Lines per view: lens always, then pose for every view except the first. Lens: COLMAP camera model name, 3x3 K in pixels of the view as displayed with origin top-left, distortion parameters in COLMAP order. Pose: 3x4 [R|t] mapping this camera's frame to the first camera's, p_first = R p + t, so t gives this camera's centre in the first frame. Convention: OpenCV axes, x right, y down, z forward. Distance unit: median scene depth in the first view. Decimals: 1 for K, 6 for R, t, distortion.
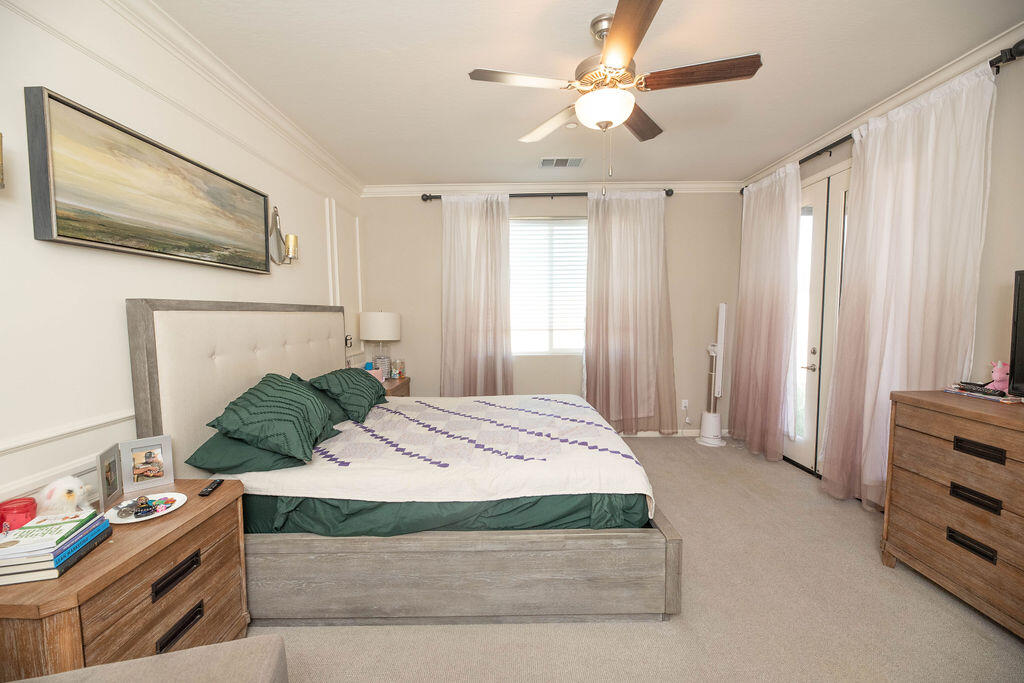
lens RADIAL K [[411.4, 0, 508.4], [0, 411.4, 343.2], [0, 0, 1]] dist [-0.001675, -0.001179]
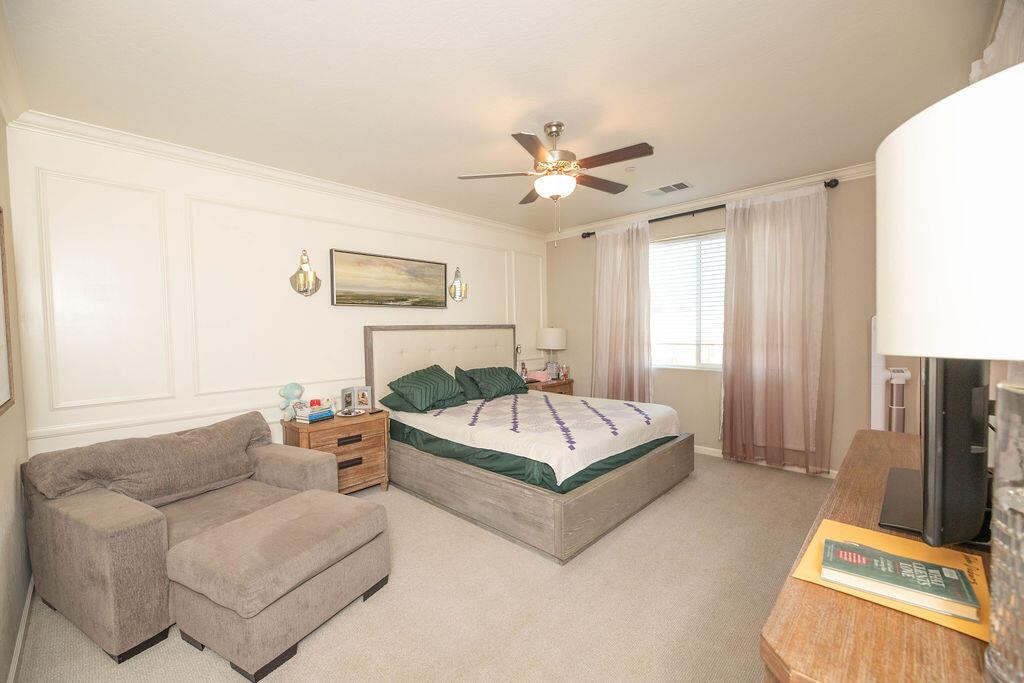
lens RADIAL K [[411.4, 0, 507.9], [0, 411.4, 340.7], [0, 0, 1]] dist [-0.001675, -0.001179]
pose [[0.722776, 0.018830, -0.690826, 0.883587], [-0.039454, 0.999123, -0.014045, -0.017273], [0.689955, 0.037407, 0.722885, -0.080665]]
